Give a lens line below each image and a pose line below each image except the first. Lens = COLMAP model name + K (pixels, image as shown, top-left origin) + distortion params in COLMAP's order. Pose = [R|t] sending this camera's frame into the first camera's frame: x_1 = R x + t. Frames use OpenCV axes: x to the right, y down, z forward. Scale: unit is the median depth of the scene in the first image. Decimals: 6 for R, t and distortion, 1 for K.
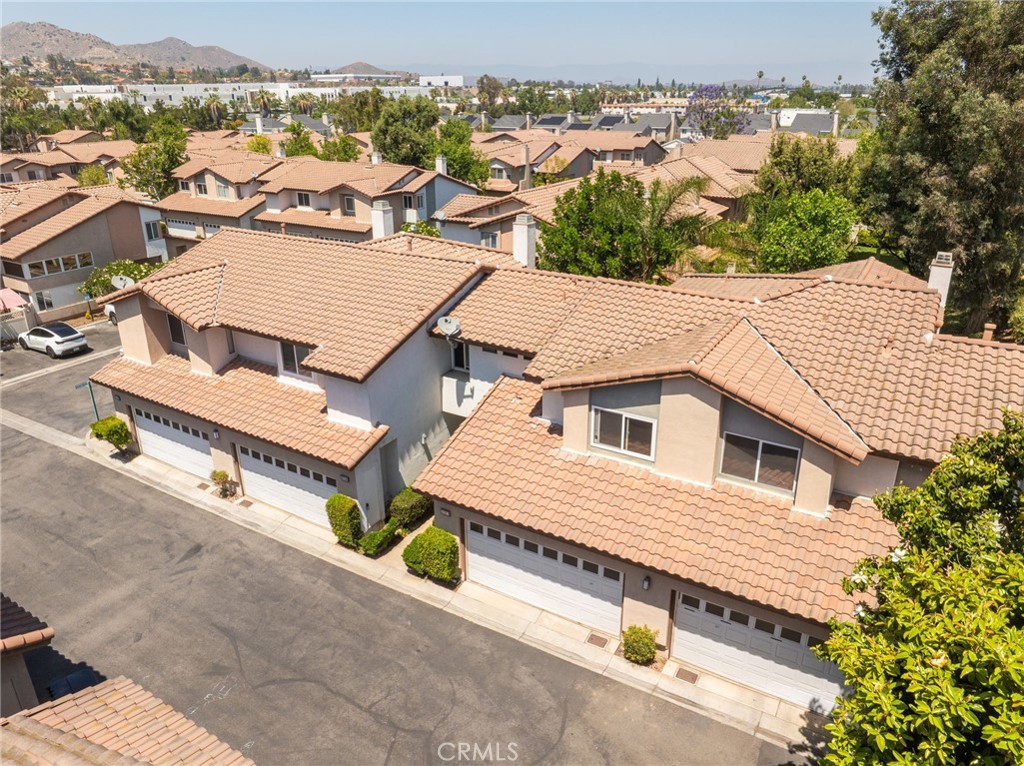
lens RADIAL K [[723.0, 0, 512.8], [0, 723.0, 375.9], [0, 0, 1]] dist [-0.042905, 0.005223]
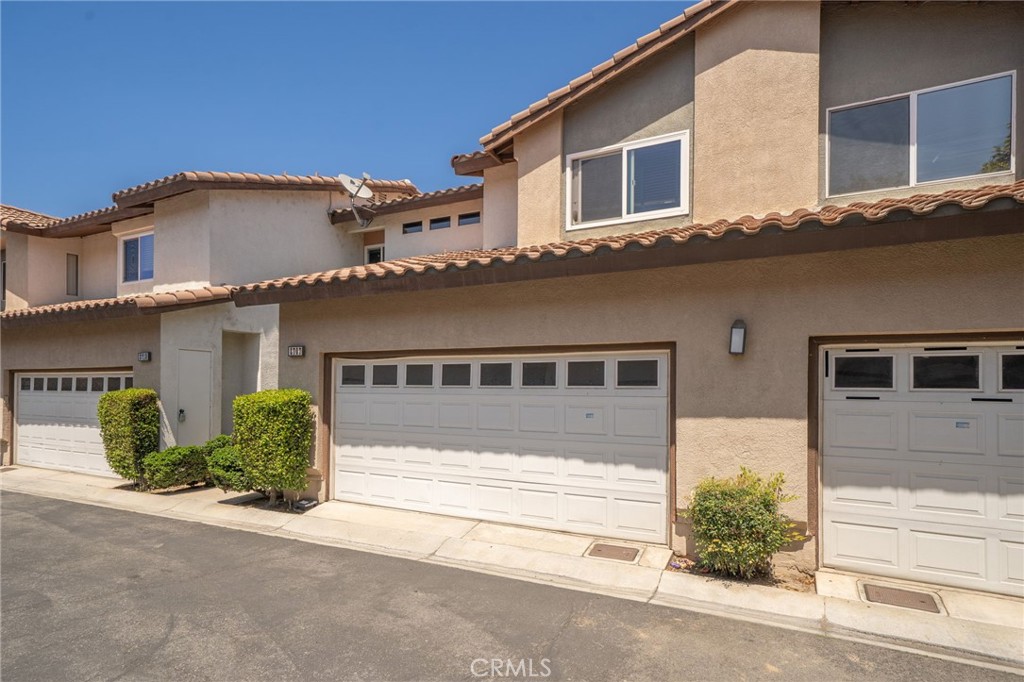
lens RADIAL K [[523.2, 0, 507.0], [0, 523.2, 401.9], [0, 0, 1]] dist [0.013517, 0.002412]
pose [[0.996982, 0.023893, 0.073865, 0.030269], [0.005114, 0.929182, -0.369588, 0.346061], [-0.077465, 0.368850, 0.926255, 0.609742]]
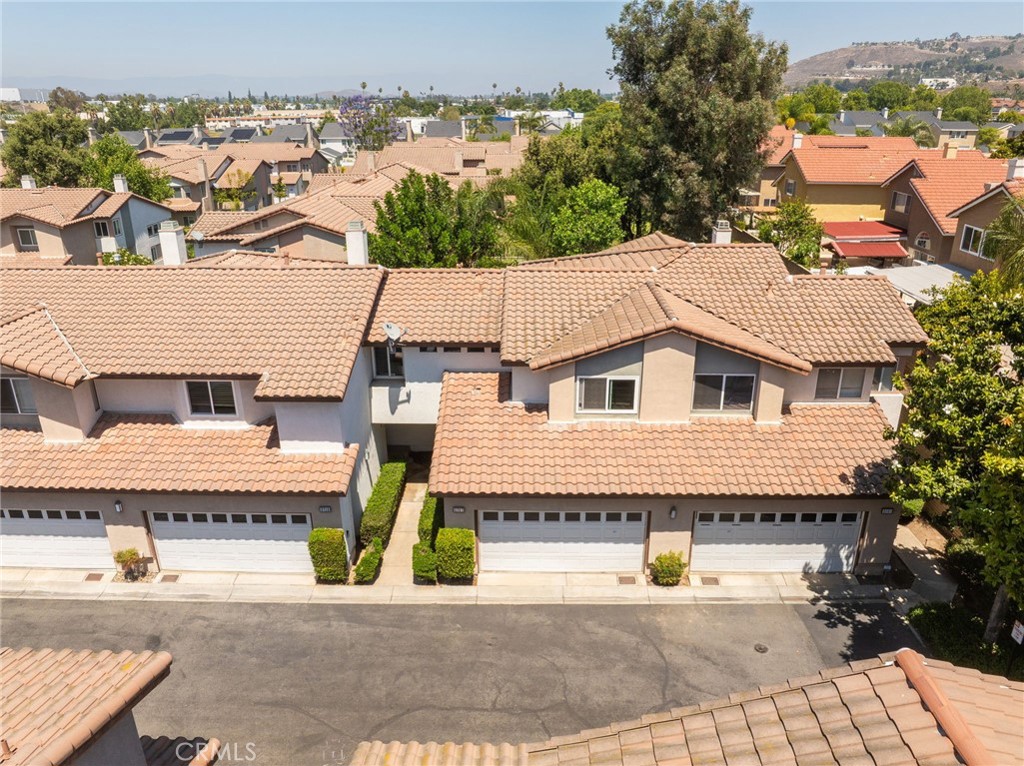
lens RADIAL K [[723.0, 0, 514.0], [0, 723.0, 379.9], [0, 0, 1]] dist [-0.042905, 0.005223]
pose [[0.866489, -0.178651, 0.466133, -0.436396], [0.183119, 0.982427, 0.036128, -0.009532], [-0.464396, 0.054053, 0.883976, 0.065241]]
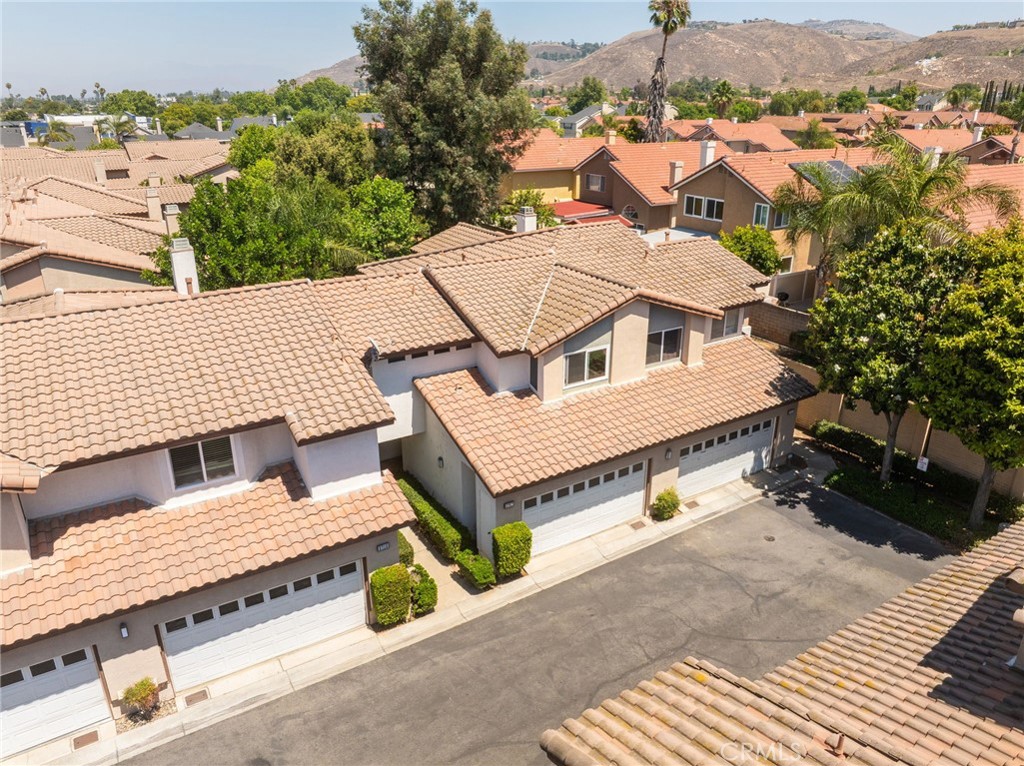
lens RADIAL K [[723.0, 0, 517.4], [0, 723.0, 378.9], [0, 0, 1]] dist [-0.042905, 0.005223]
pose [[0.450938, -0.317755, 0.834078, -0.817889], [0.326996, 0.928326, 0.176872, -0.137593], [-0.830499, 0.192982, 0.522522, 0.410983]]
